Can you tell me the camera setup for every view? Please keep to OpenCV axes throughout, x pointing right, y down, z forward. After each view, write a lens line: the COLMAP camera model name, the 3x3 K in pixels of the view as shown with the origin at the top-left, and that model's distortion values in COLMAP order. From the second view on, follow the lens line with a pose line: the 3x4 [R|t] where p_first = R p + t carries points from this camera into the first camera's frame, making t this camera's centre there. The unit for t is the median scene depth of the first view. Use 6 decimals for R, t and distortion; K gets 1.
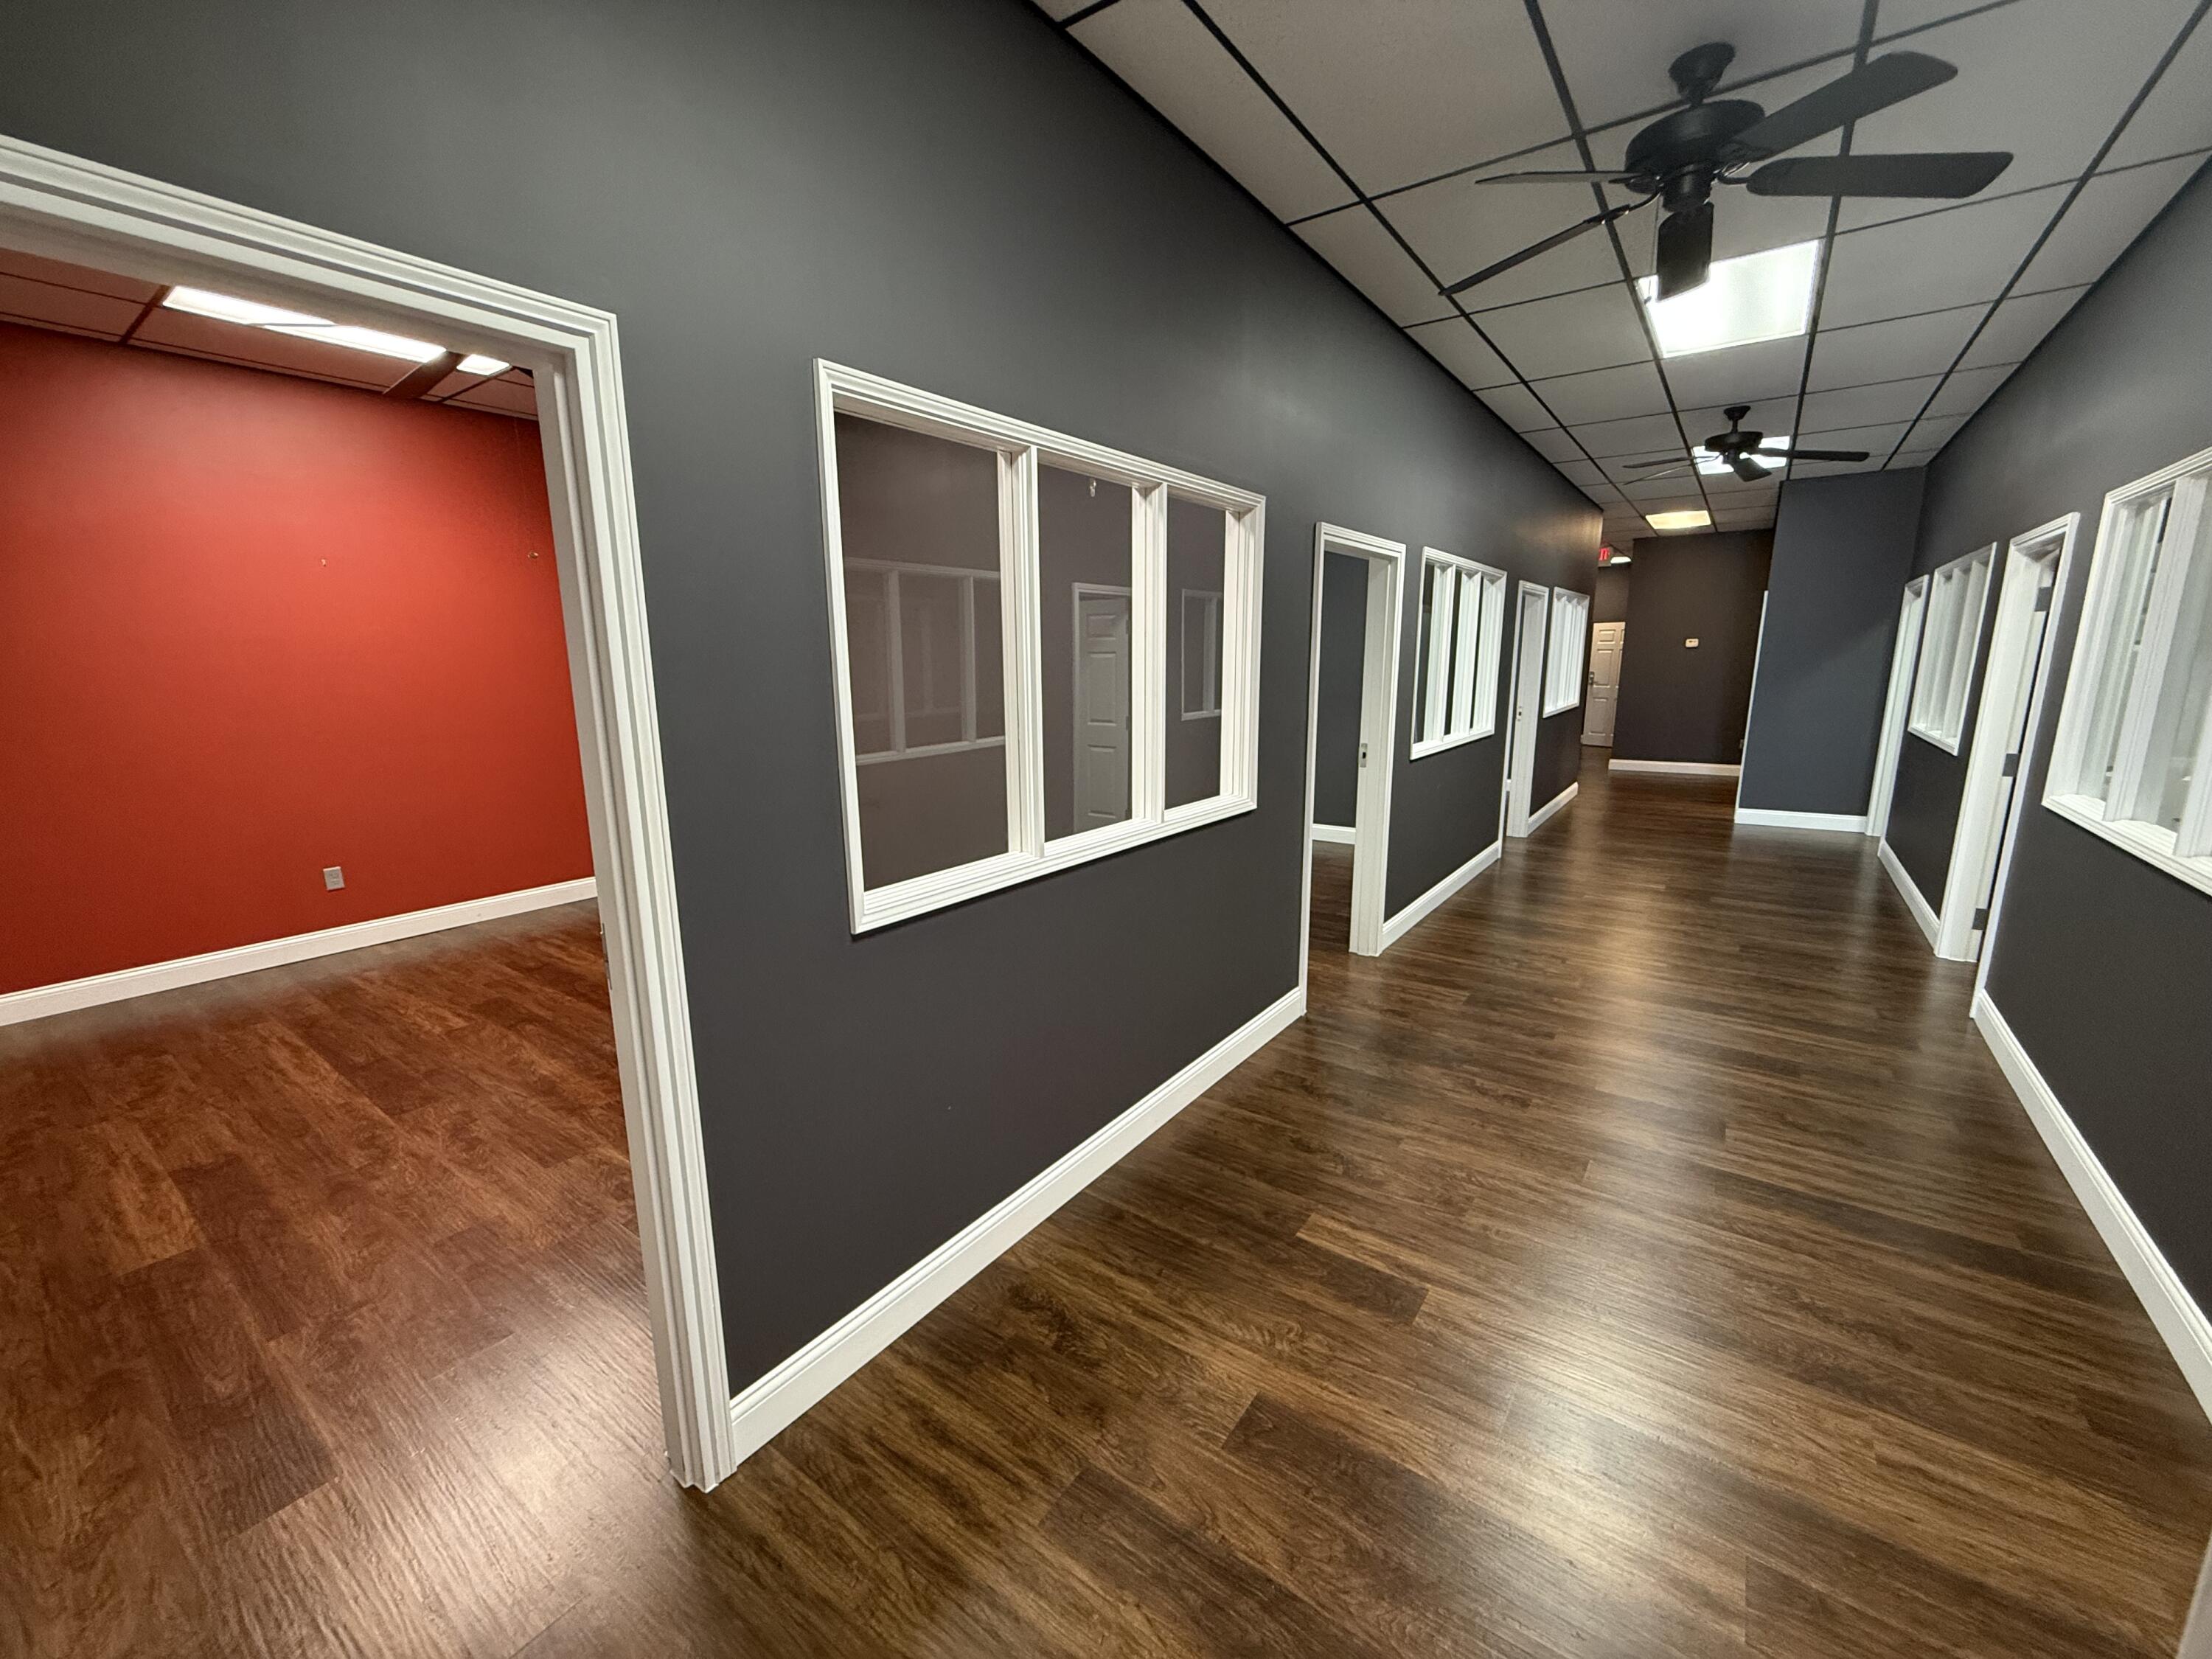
lens RADIAL K [[882.8, 0, 1101.2], [0, 882.8, 825.3], [0, 0, 1]] dist [0.003294, -0.000063]
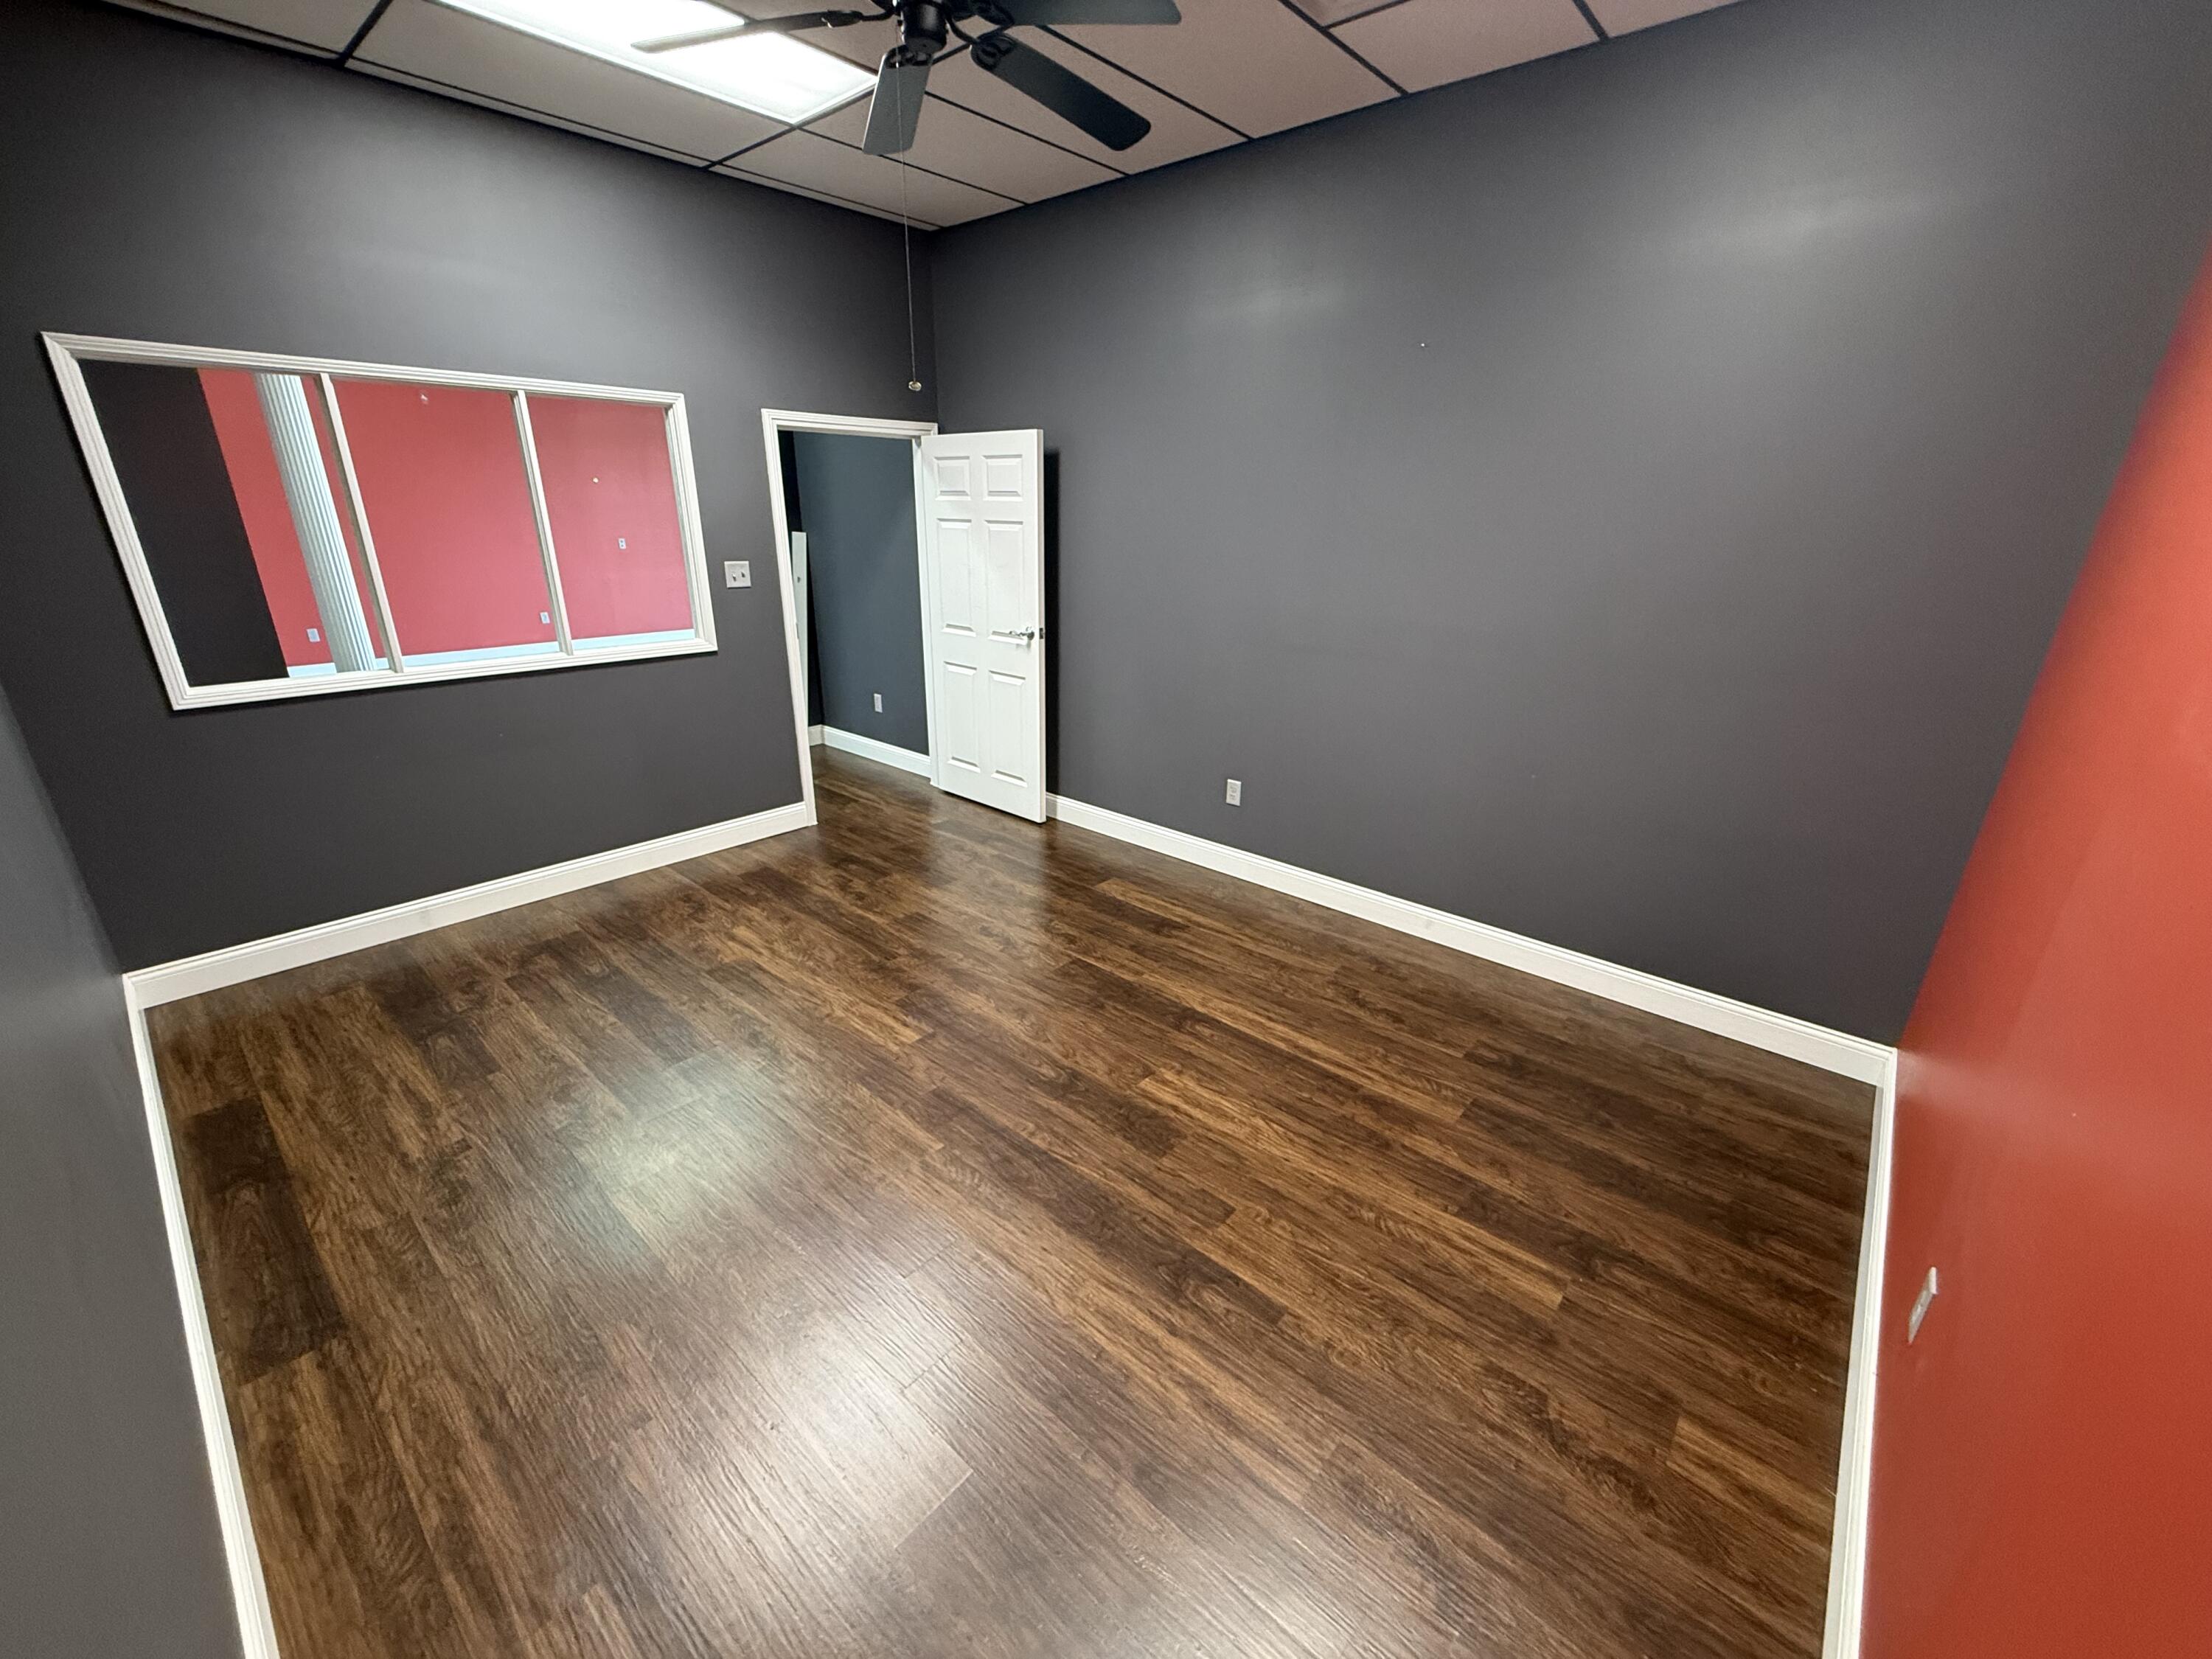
lens RADIAL K [[882.8, 0, 1097.1], [0, 882.8, 833.9], [0, 0, 1]] dist [0.003294, -0.000063]
pose [[-0.994945, -0.035253, 0.094026, -0.818436], [0.019178, 0.852406, 0.522528, -0.344279], [-0.098569, 0.521690, -0.847422, 1.649020]]
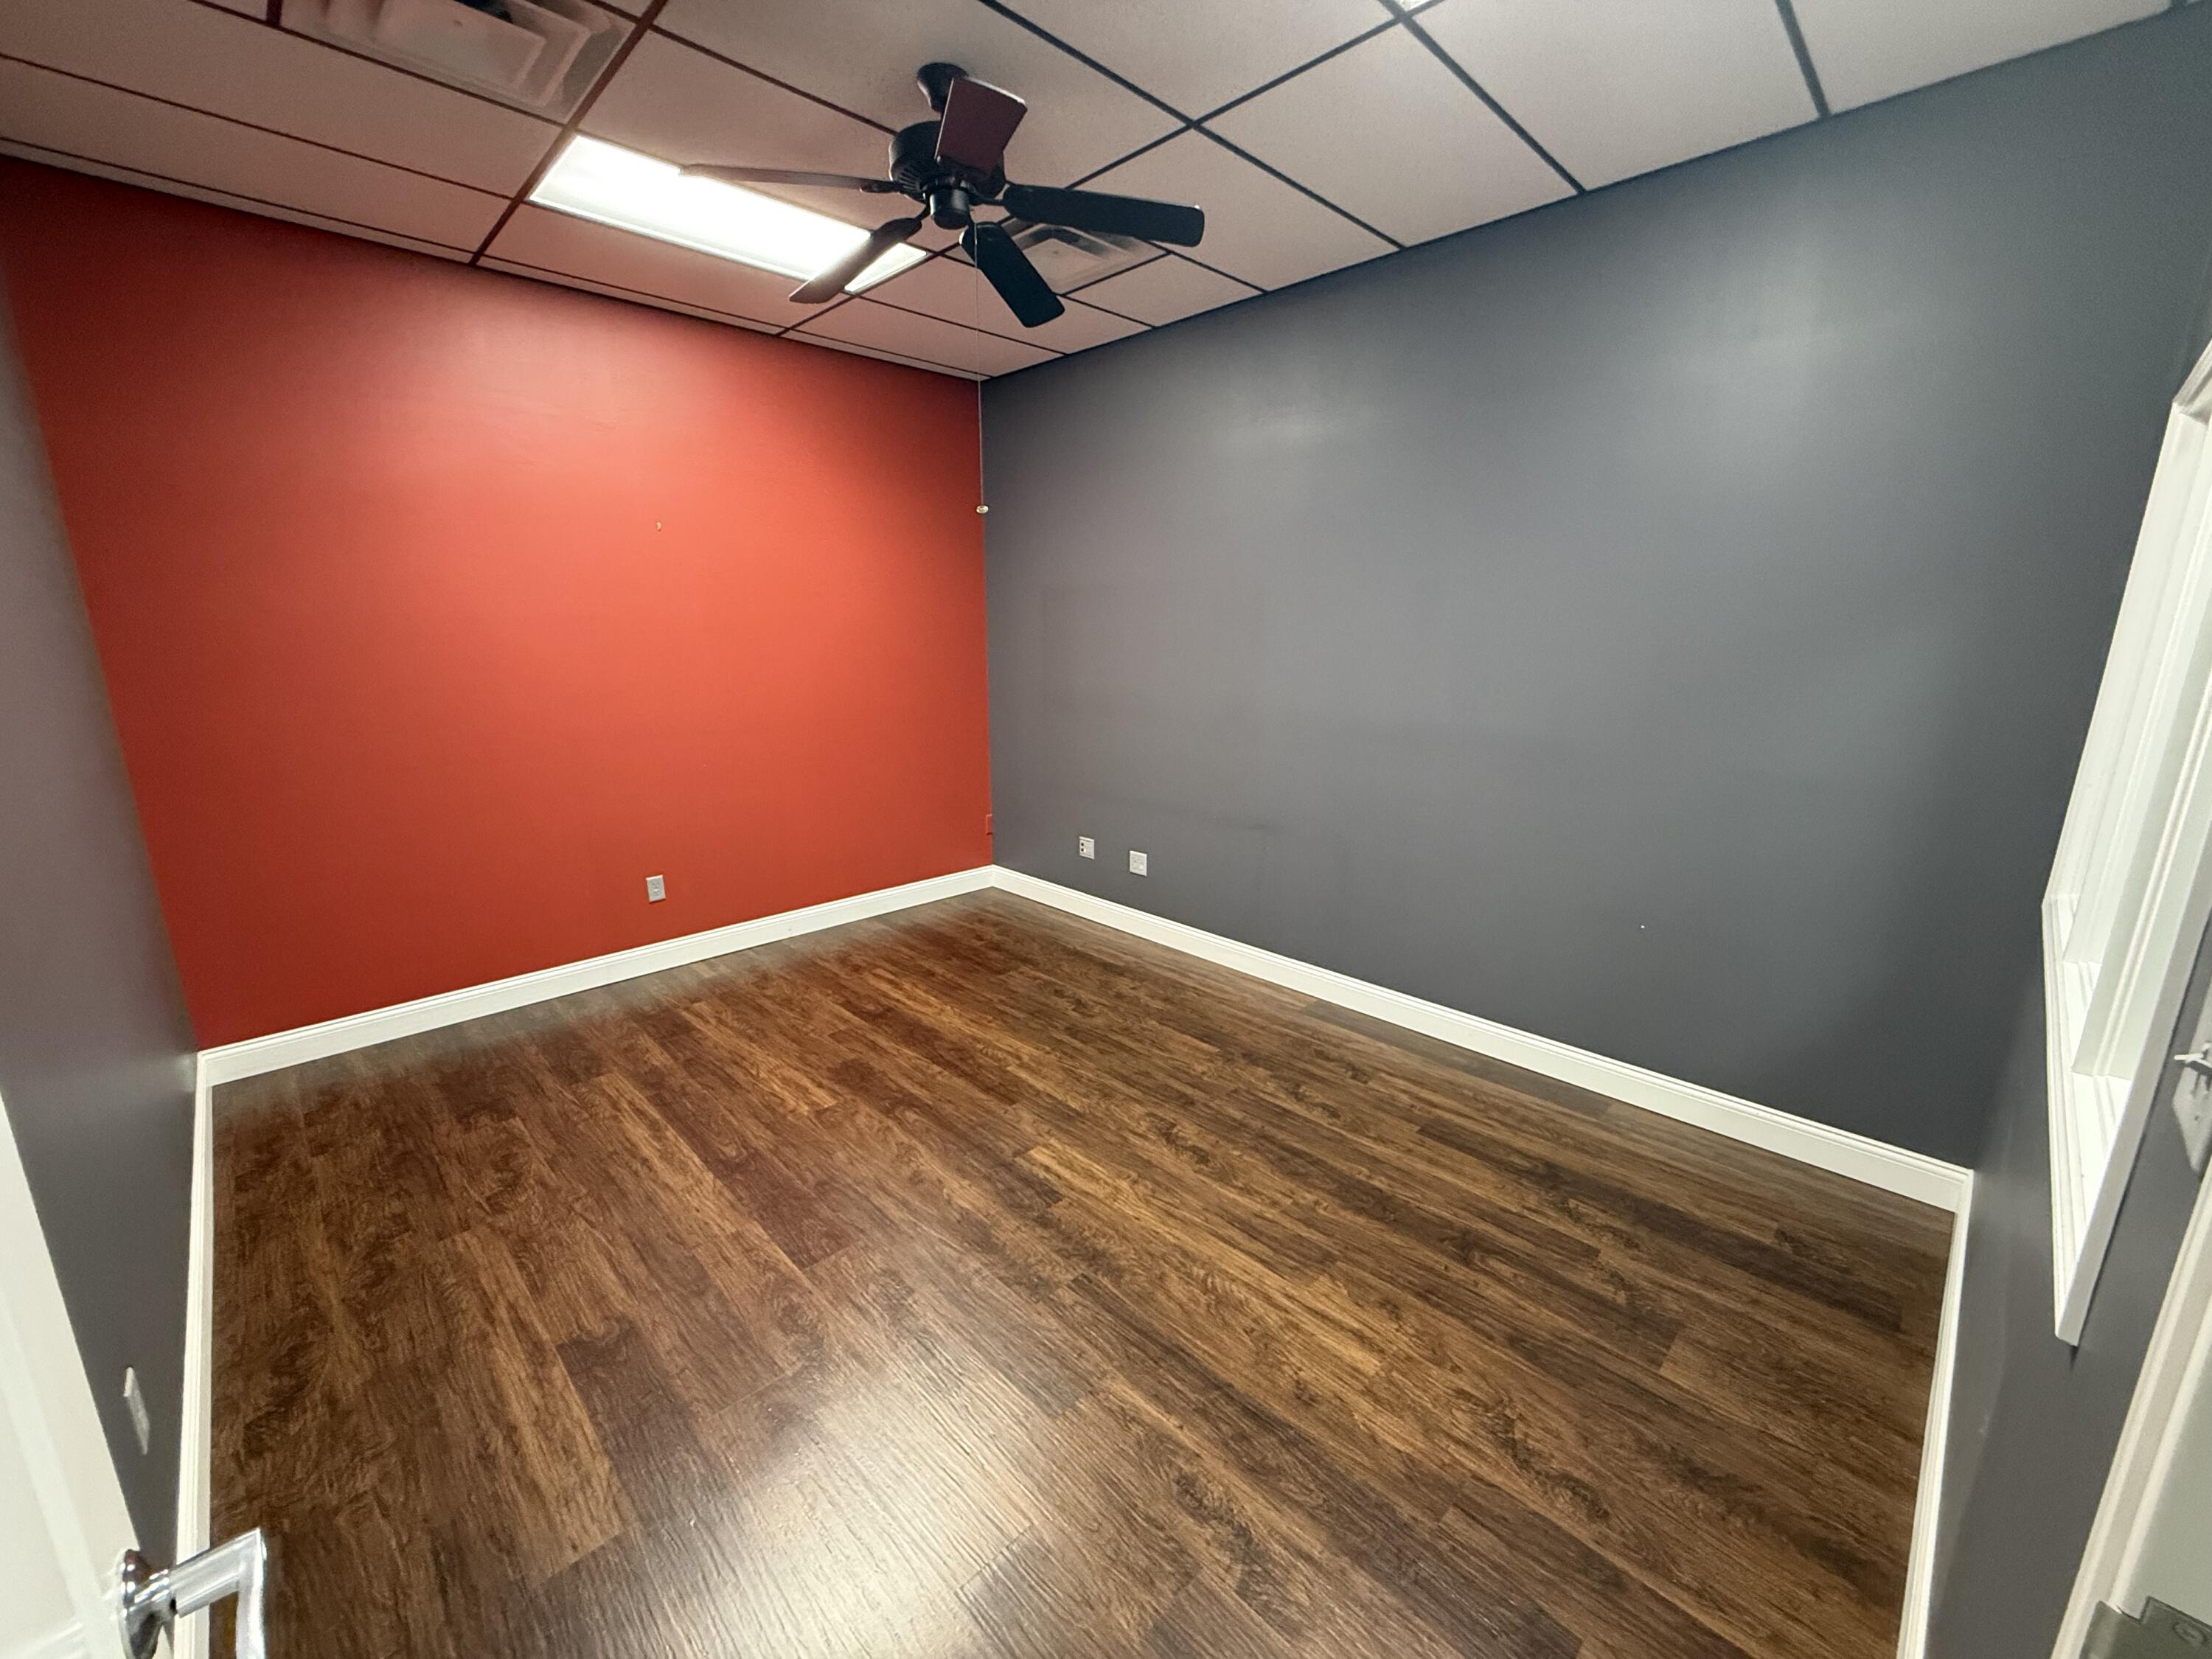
lens RADIAL K [[882.8, 0, 1104.2], [0, 882.8, 824.8], [0, 0, 1]] dist [0.003294, -0.000063]
pose [[0.986654, 0.047498, -0.155750, -0.399857], [-0.042485, 0.998471, 0.035362, -0.072483], [0.157191, -0.028273, 0.987163, 0.278581]]
